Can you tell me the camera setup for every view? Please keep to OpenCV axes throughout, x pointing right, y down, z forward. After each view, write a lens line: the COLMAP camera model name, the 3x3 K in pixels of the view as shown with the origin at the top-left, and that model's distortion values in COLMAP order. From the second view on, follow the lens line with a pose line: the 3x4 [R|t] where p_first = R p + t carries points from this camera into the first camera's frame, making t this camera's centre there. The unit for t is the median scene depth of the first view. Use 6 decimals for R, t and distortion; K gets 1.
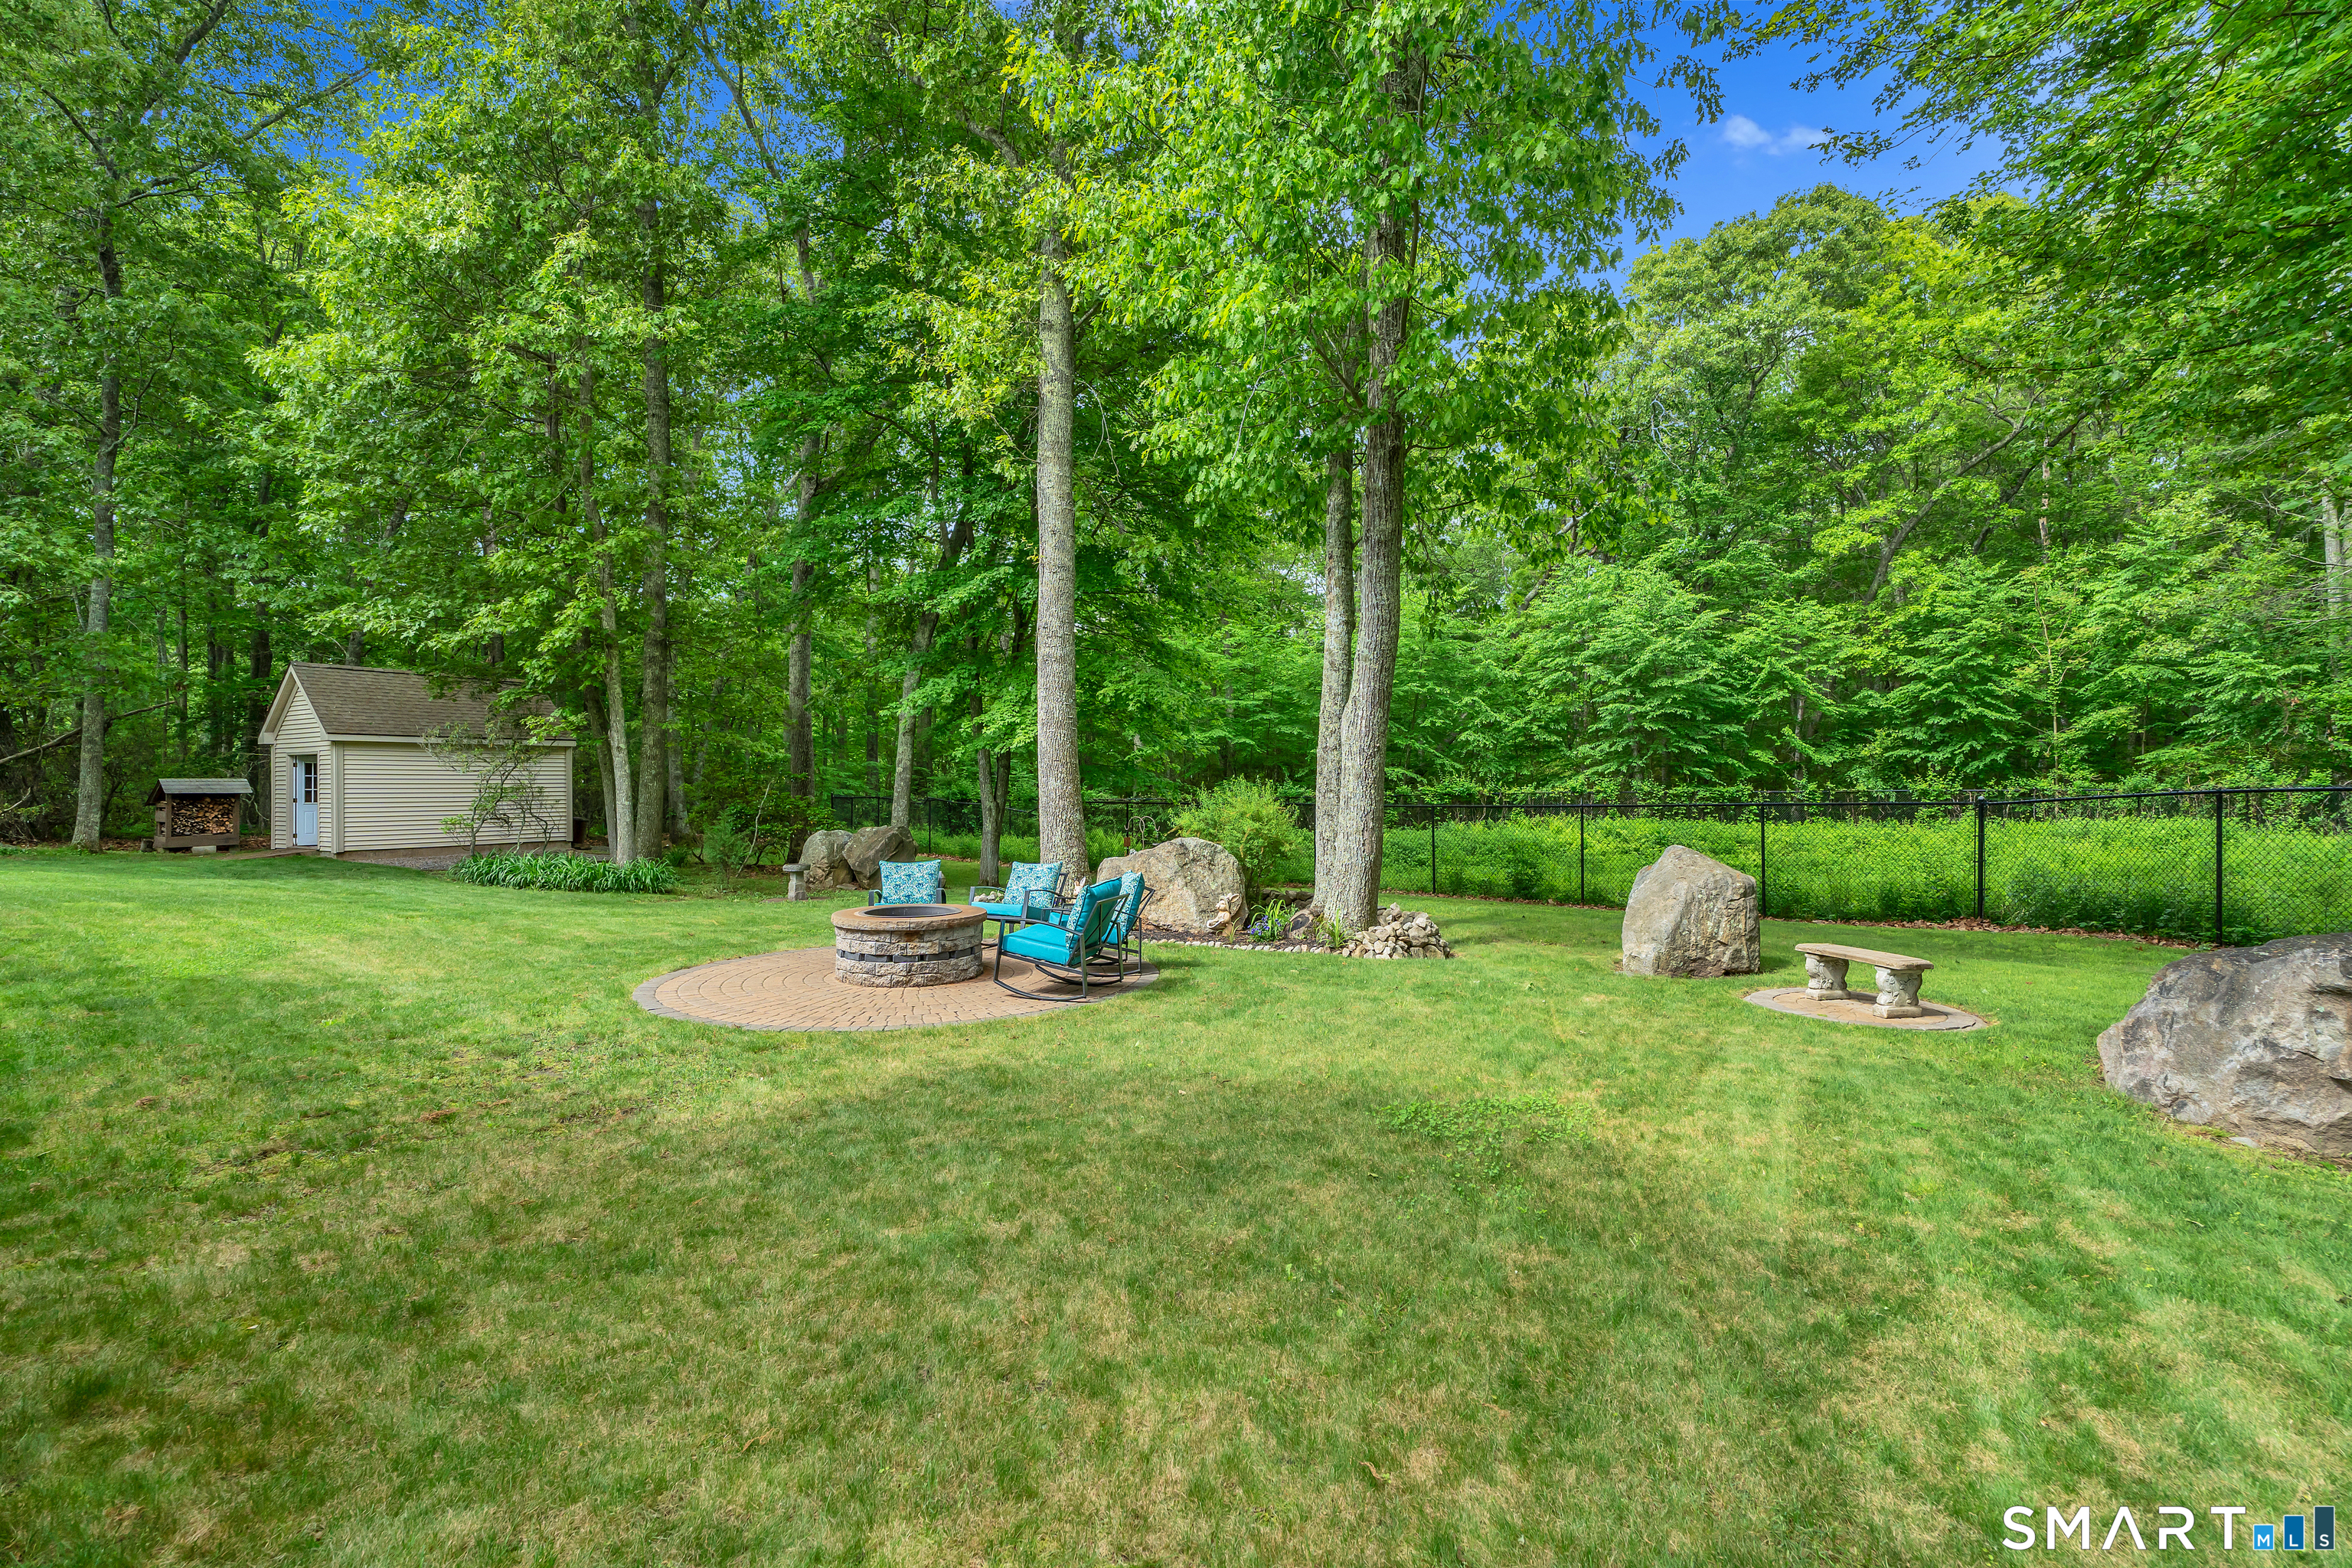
lens RADIAL K [[1024.4, 0, 1180.9], [0, 1024.4, 786.3], [0, 0, 1]] dist [0.000508, 0.000590]
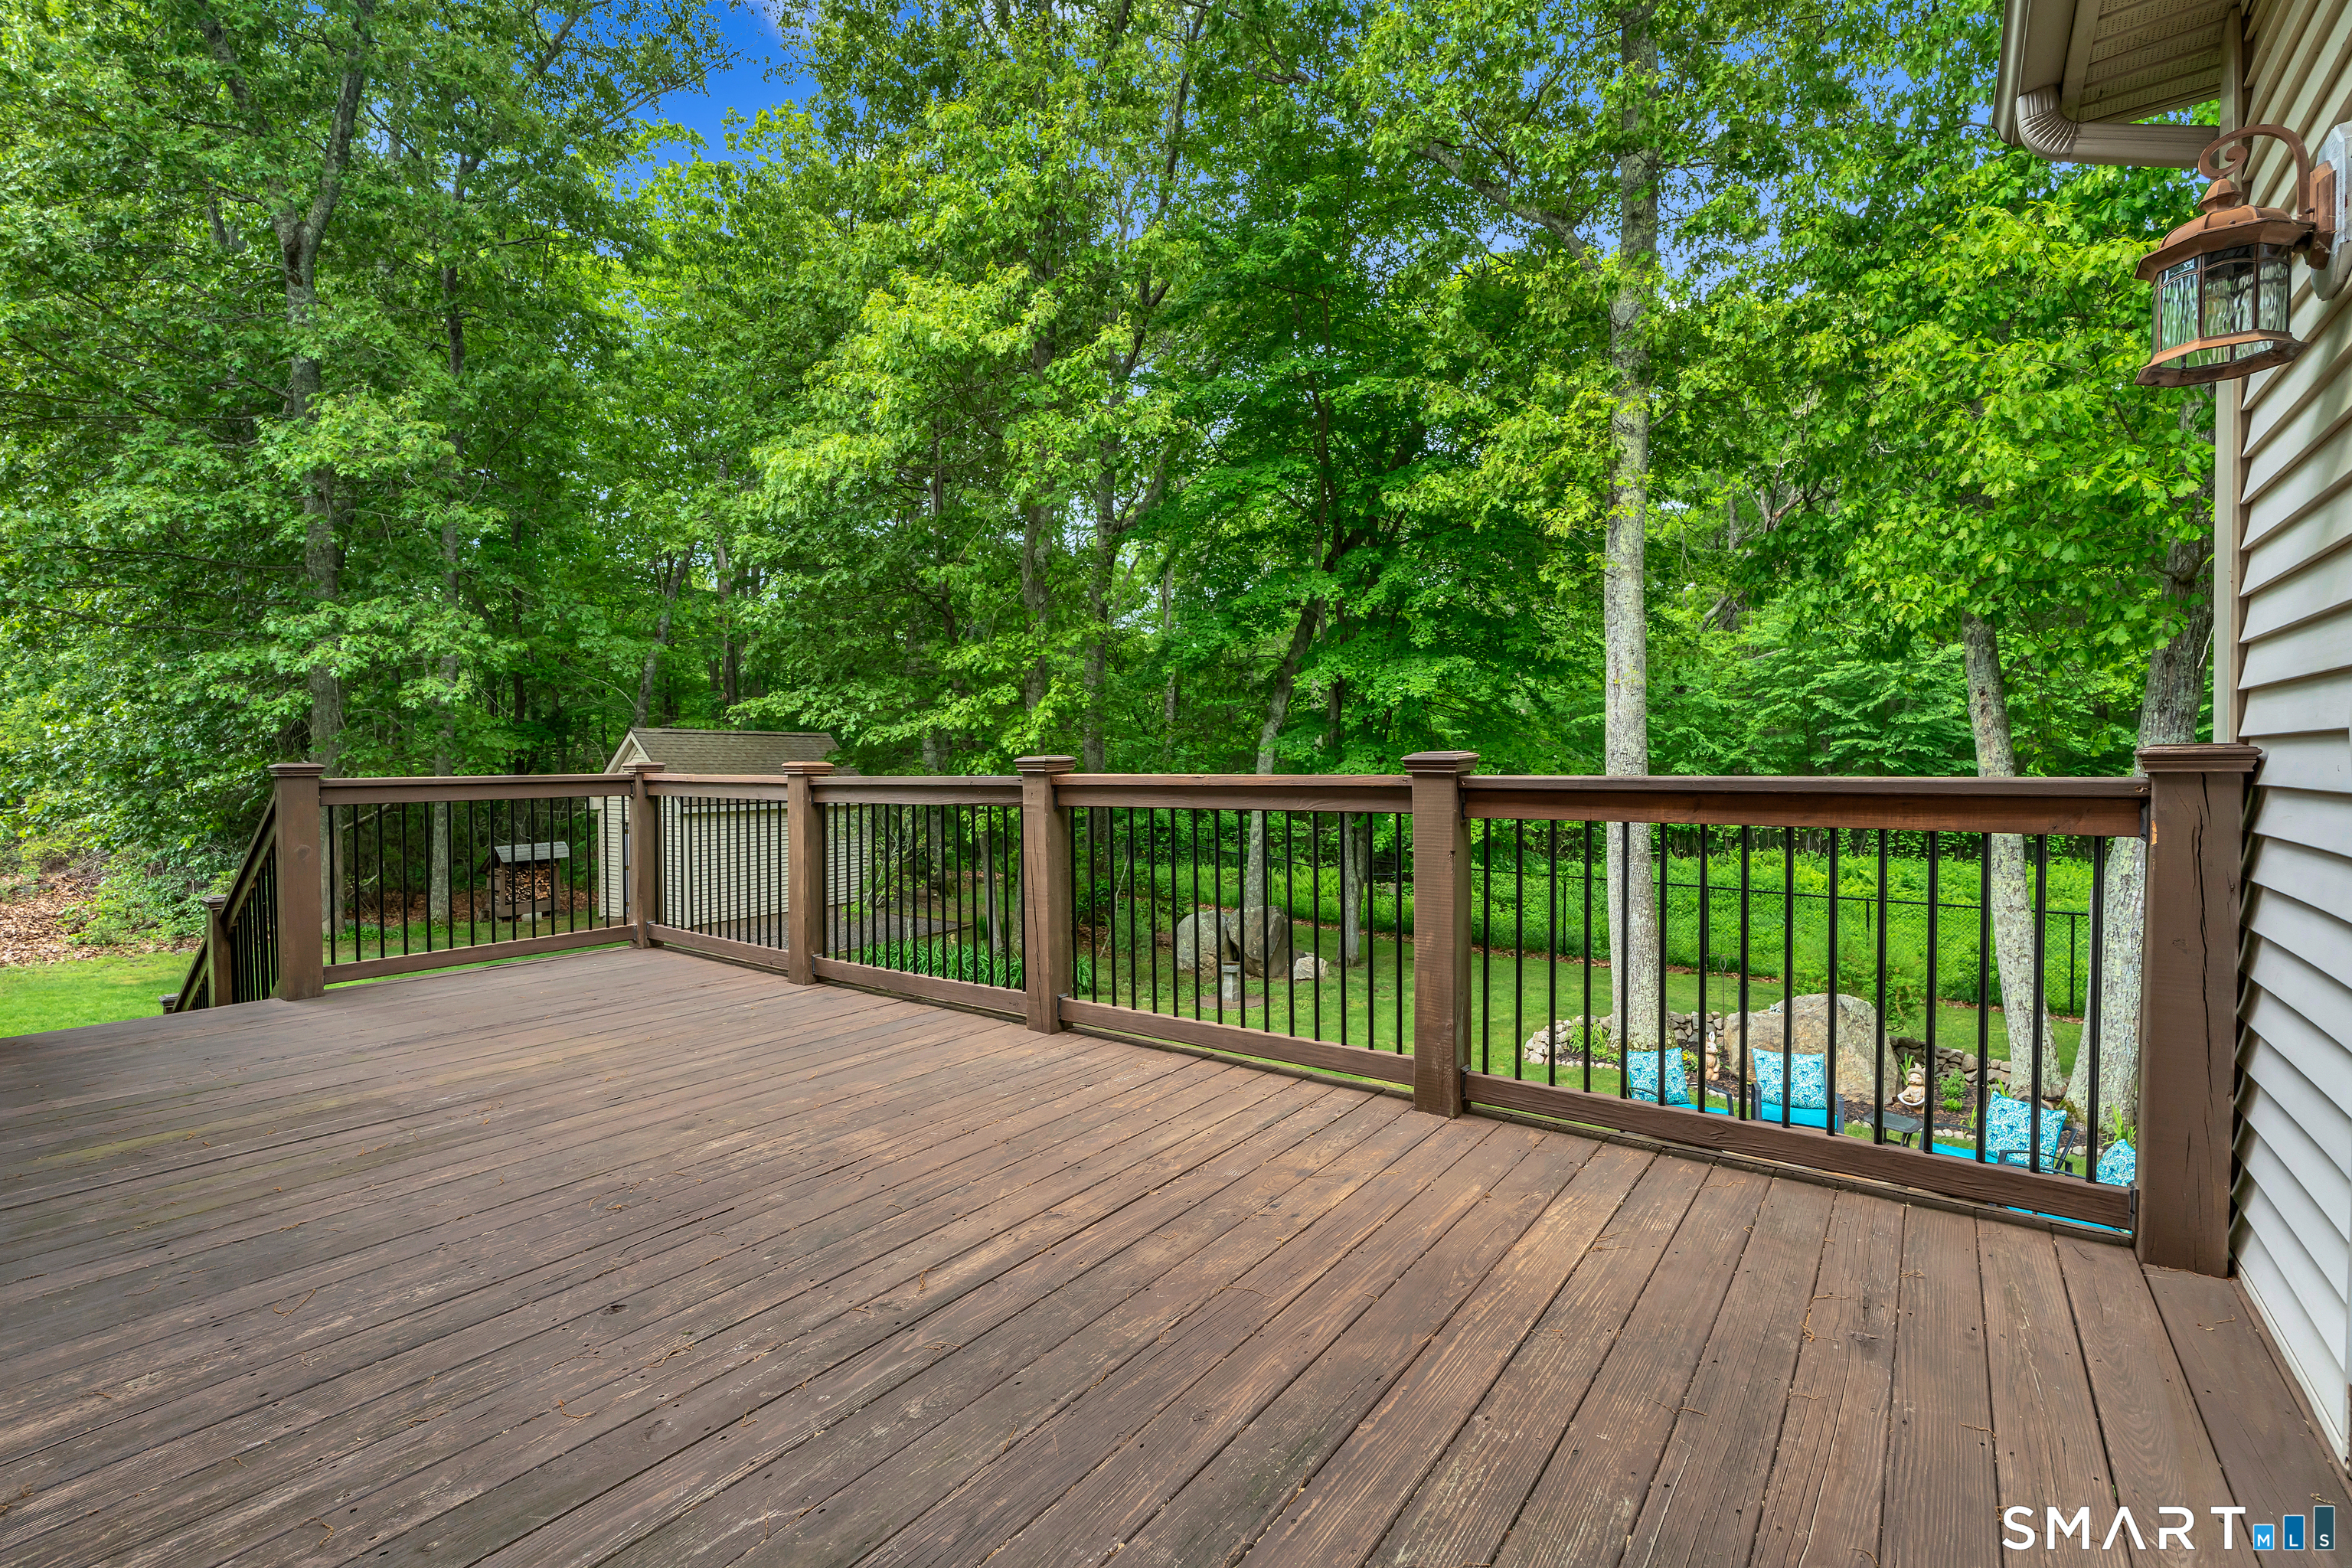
lens RADIAL K [[1024.4, 0, 1173.7], [0, 1024.4, 782.2], [0, 0, 1]] dist [0.000508, 0.000590]
pose [[0.999909, 0.005211, -0.012464, -0.207918], [-0.004967, 0.999797, 0.019522, -0.055844], [0.012563, -0.019458, 0.999732, 0.019682]]
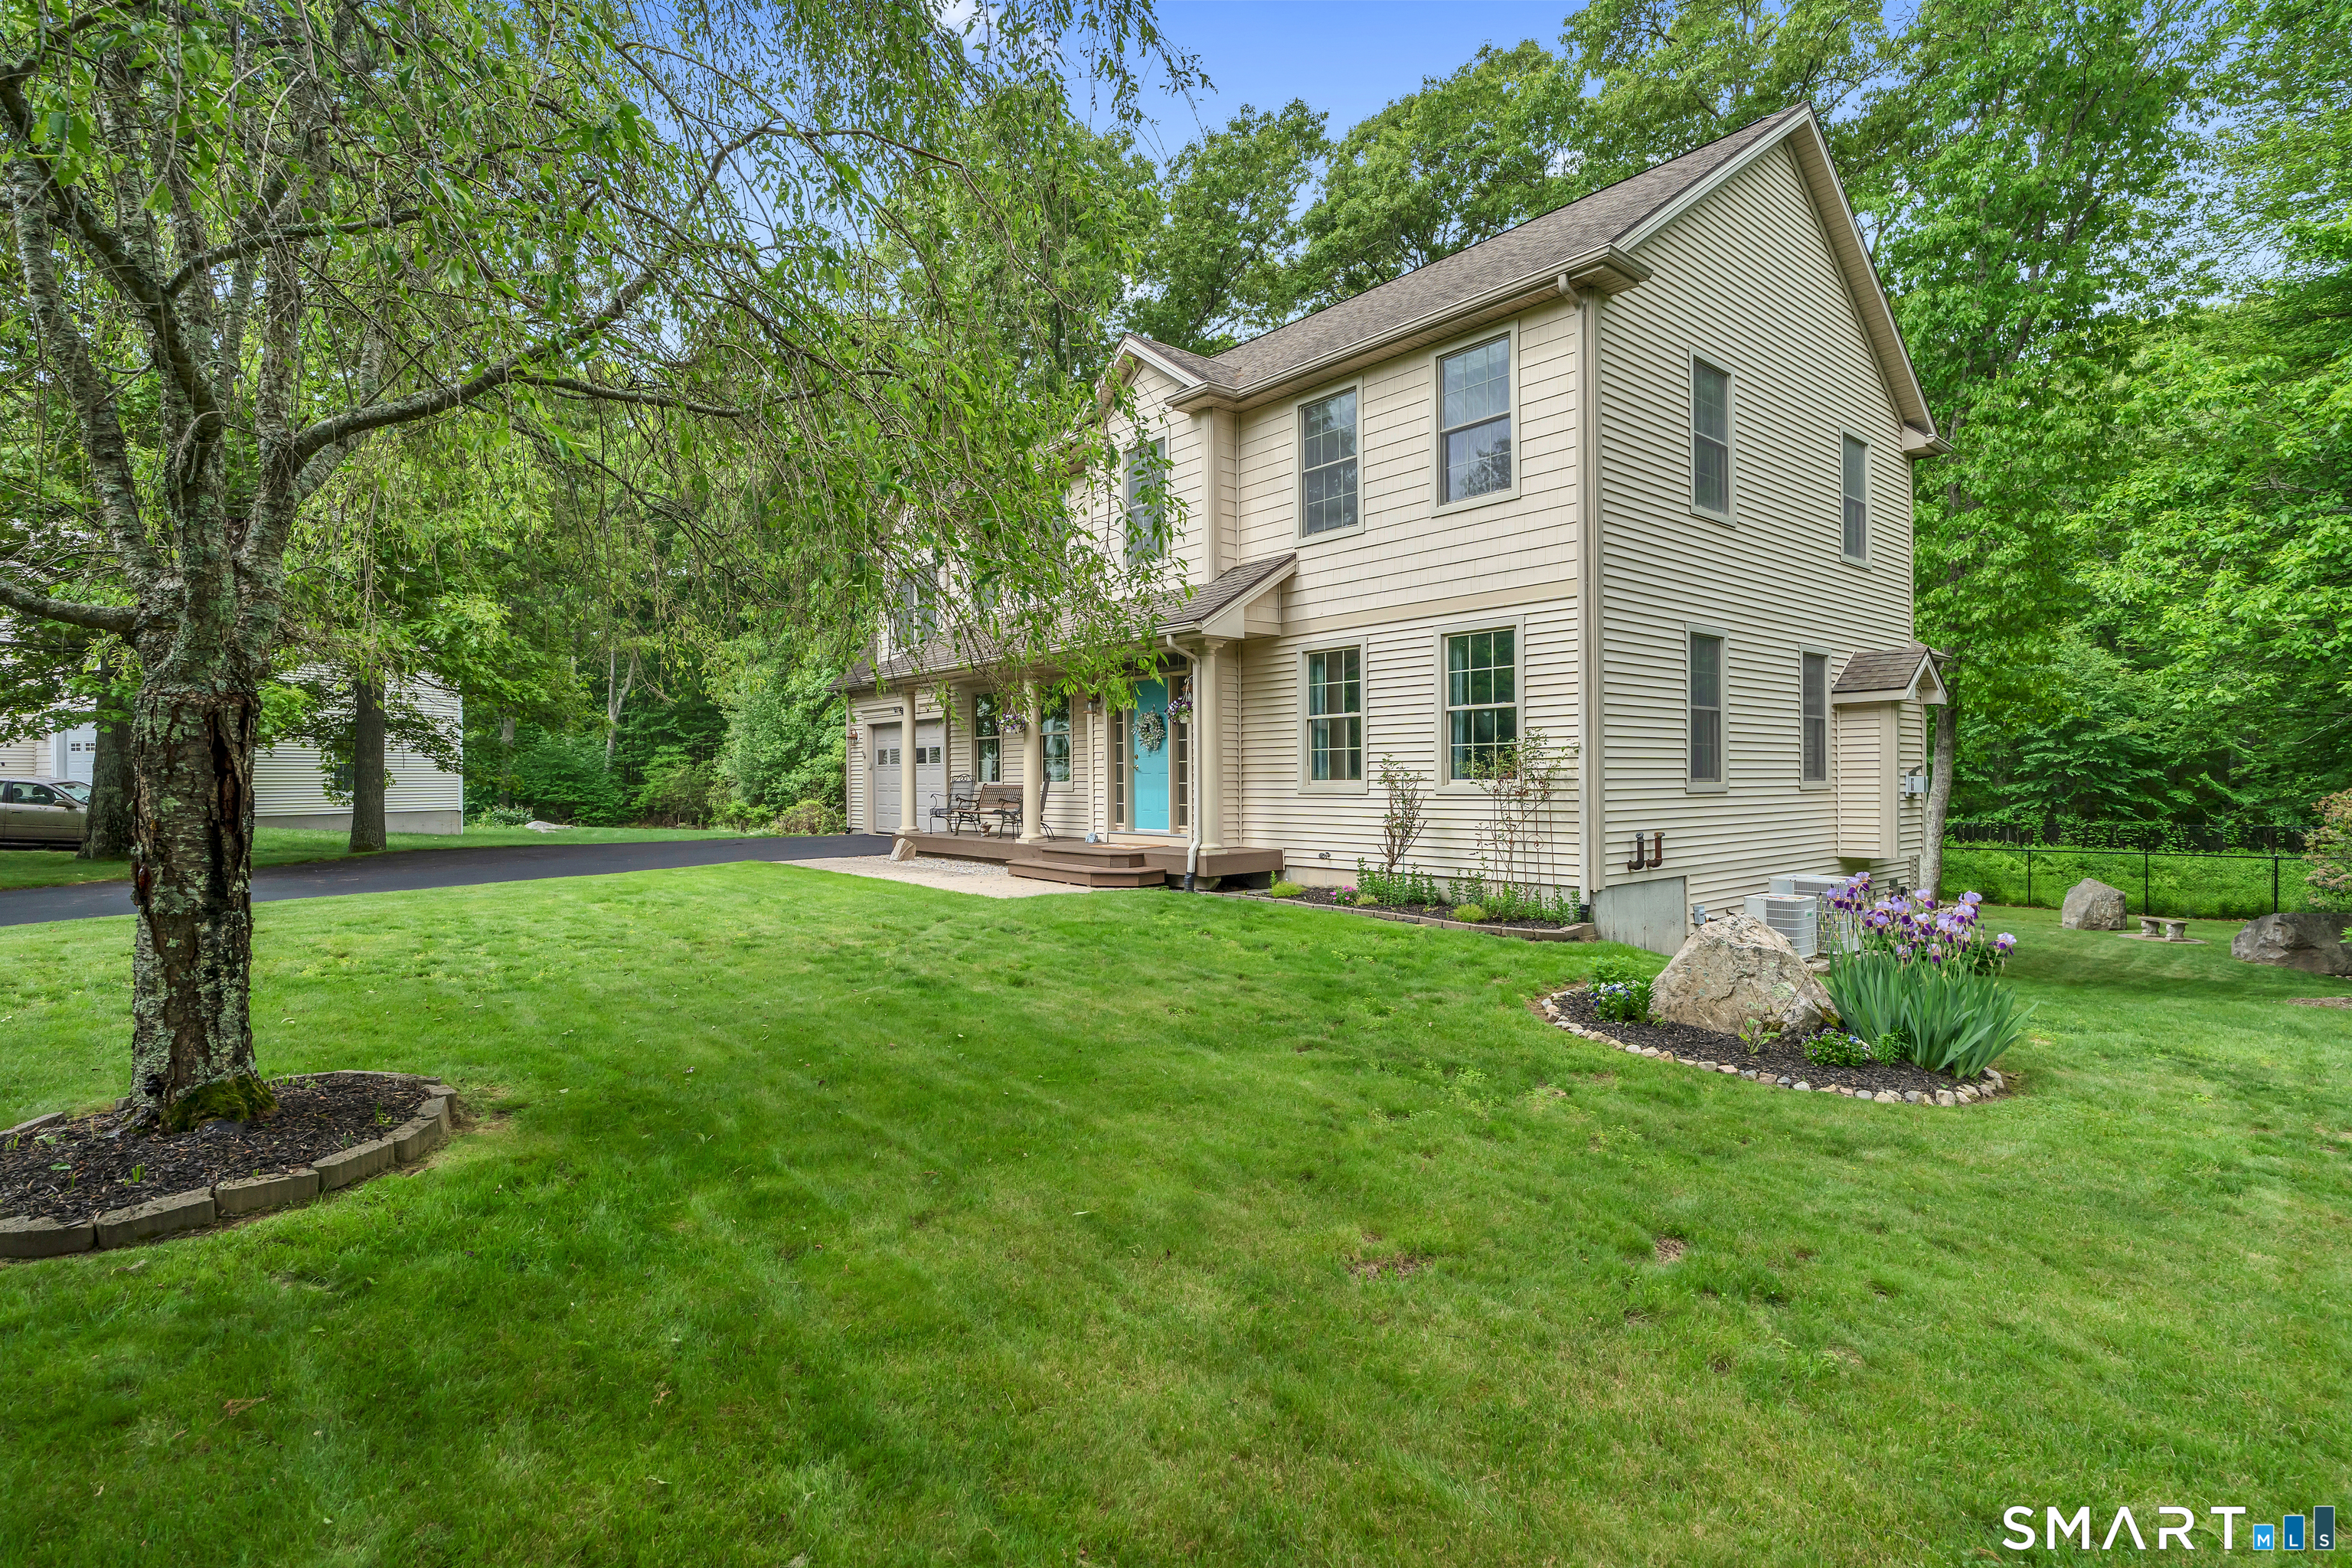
lens RADIAL K [[1125.4, 0, 1173.4], [0, 1125.4, 772.4], [0, 0, 1]] dist [0.003426, 0.000379]
pose [[0.970644, 0.002065, -0.240512, -0.268555], [-0.003292, 0.999984, -0.004701, -0.047786], [0.240499, 0.005355, 0.970635, -0.582218]]
